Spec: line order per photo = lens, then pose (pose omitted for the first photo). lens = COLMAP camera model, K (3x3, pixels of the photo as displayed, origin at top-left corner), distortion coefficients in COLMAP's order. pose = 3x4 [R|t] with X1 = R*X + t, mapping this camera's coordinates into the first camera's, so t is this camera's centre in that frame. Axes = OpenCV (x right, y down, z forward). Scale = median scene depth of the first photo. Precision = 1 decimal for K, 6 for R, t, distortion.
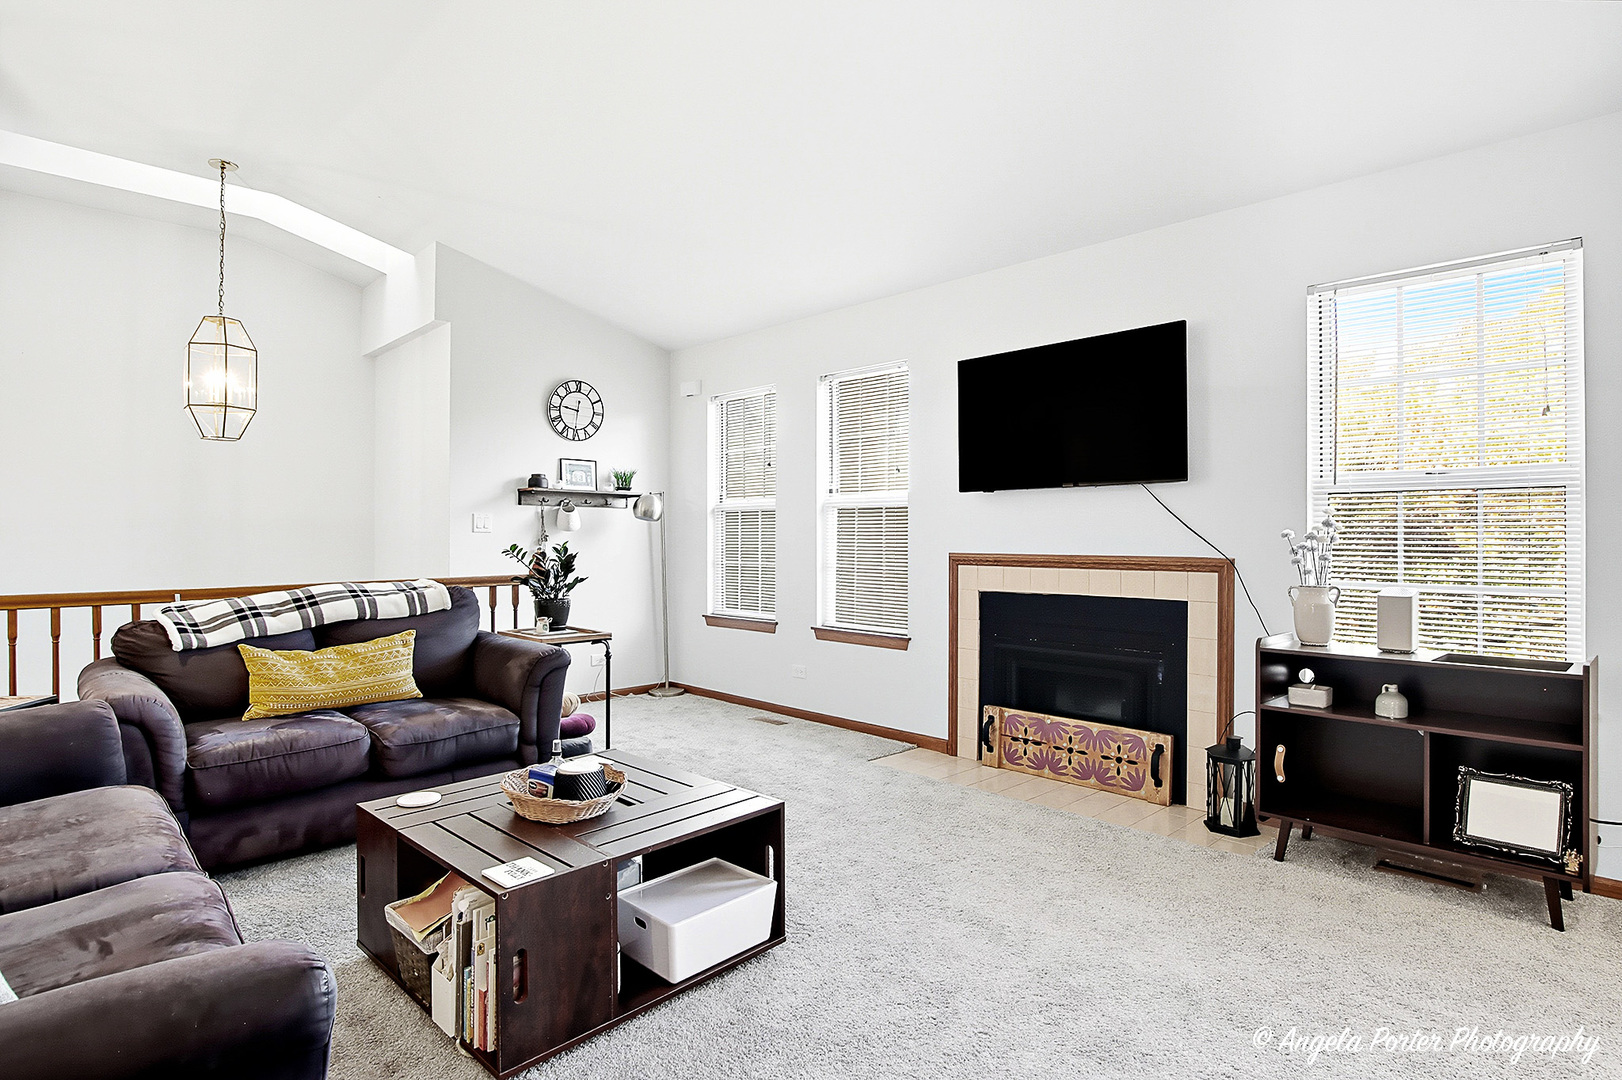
lens RADIAL K [[852.8, 0, 810.8], [0, 852.8, 525.8], [0, 0, 1]] dist [-0.020874, 0.000948]
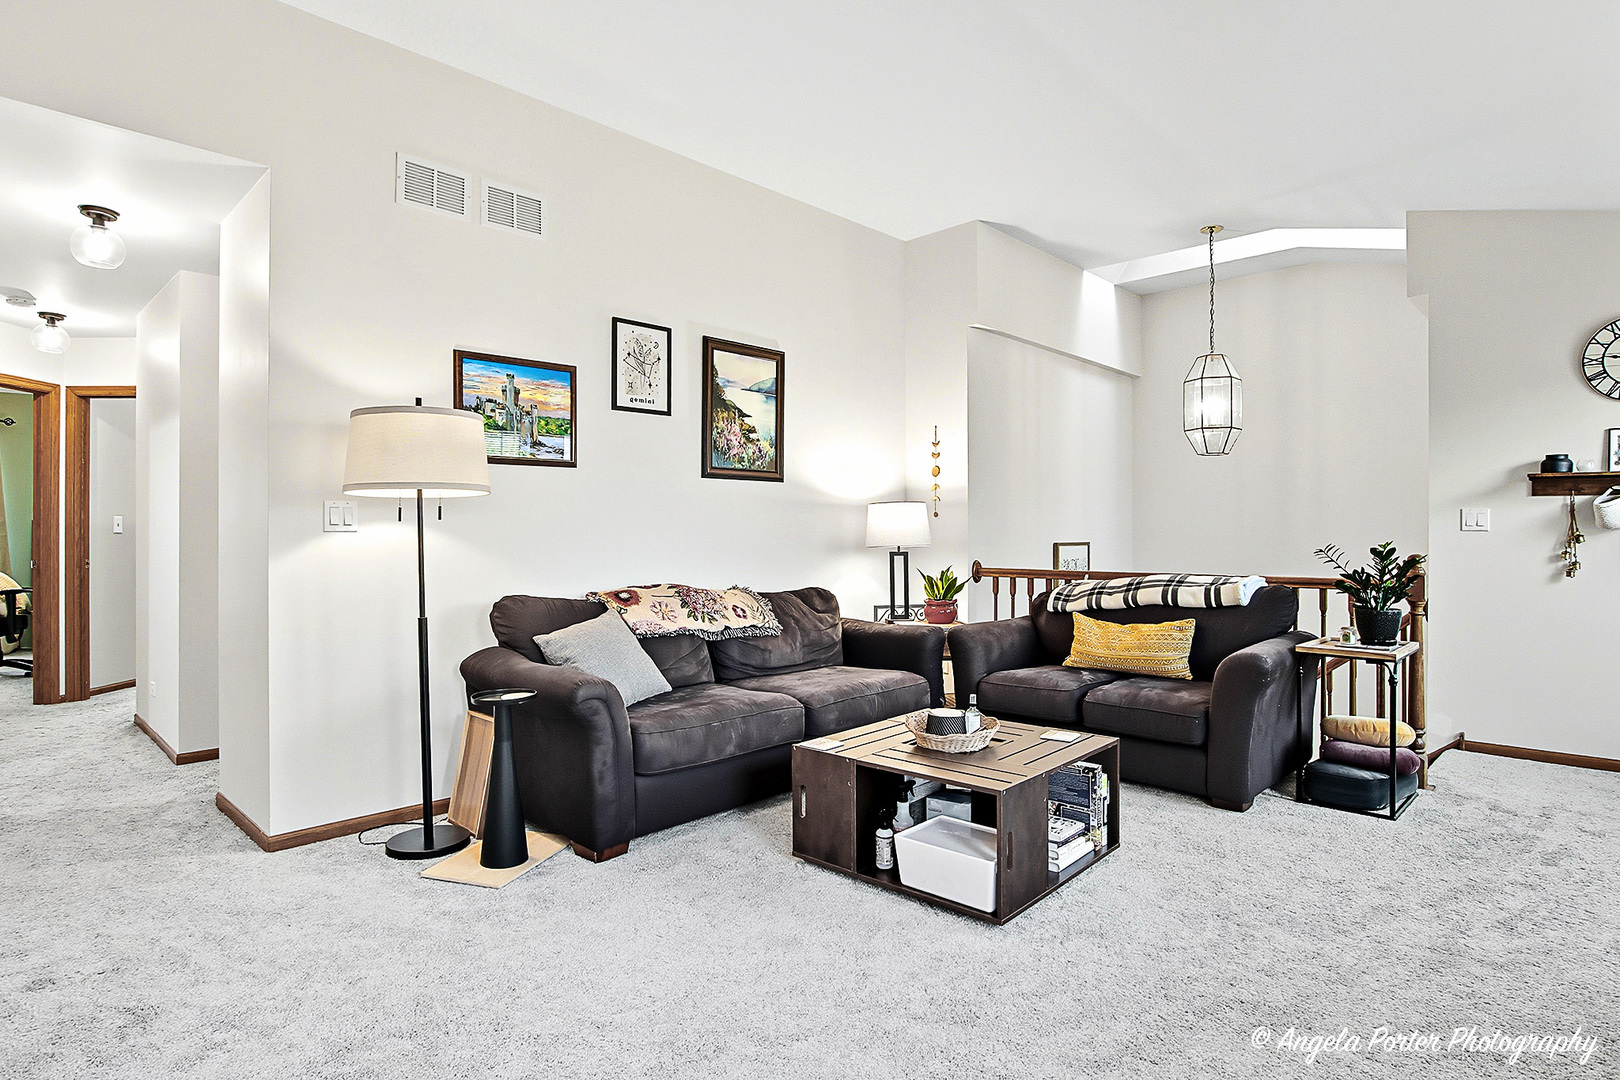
lens RADIAL K [[851.7, 0, 810.7], [0, 851.7, 544.2], [0, 0, 1]] dist [-0.020874, 0.000948]
pose [[0.025210, 0.021993, -0.999440, 0.532740], [0.012206, 0.999677, 0.022306, -0.006404], [0.999608, -0.012761, 0.024933, 0.394182]]
